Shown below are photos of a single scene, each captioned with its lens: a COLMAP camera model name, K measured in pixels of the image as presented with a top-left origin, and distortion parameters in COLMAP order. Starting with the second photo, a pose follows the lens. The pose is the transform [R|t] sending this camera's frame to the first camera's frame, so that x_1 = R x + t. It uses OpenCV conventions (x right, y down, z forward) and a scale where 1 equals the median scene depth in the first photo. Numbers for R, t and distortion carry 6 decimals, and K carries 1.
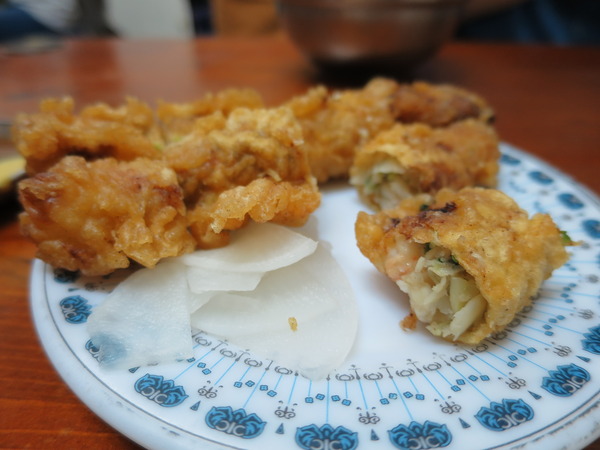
lens RADIAL K [[422.0, 0, 300.0], [0, 422.0, 225.0], [0, 0, 1]] dist [0.005662, 0.000582]
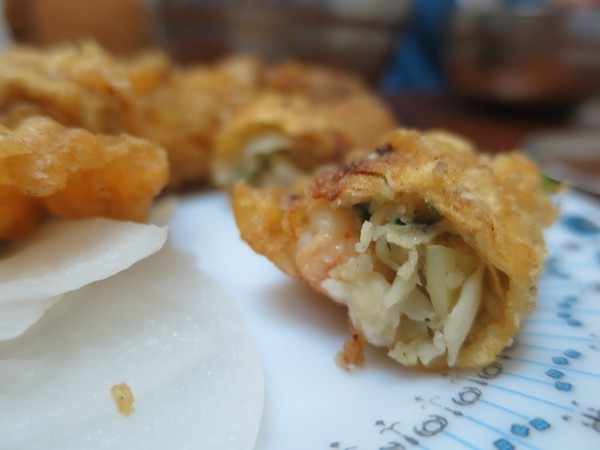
lens RADIAL K [[445.2, 0, 300.0], [0, 445.2, 225.0], [0, 0, 1]] dist [-0.004586, -0.003251]
pose [[0.945407, -0.093776, 0.312110, 0.026186], [0.135257, 0.984232, -0.113986, 0.123432], [-0.296500, 0.149978, 0.943183, 0.448486]]
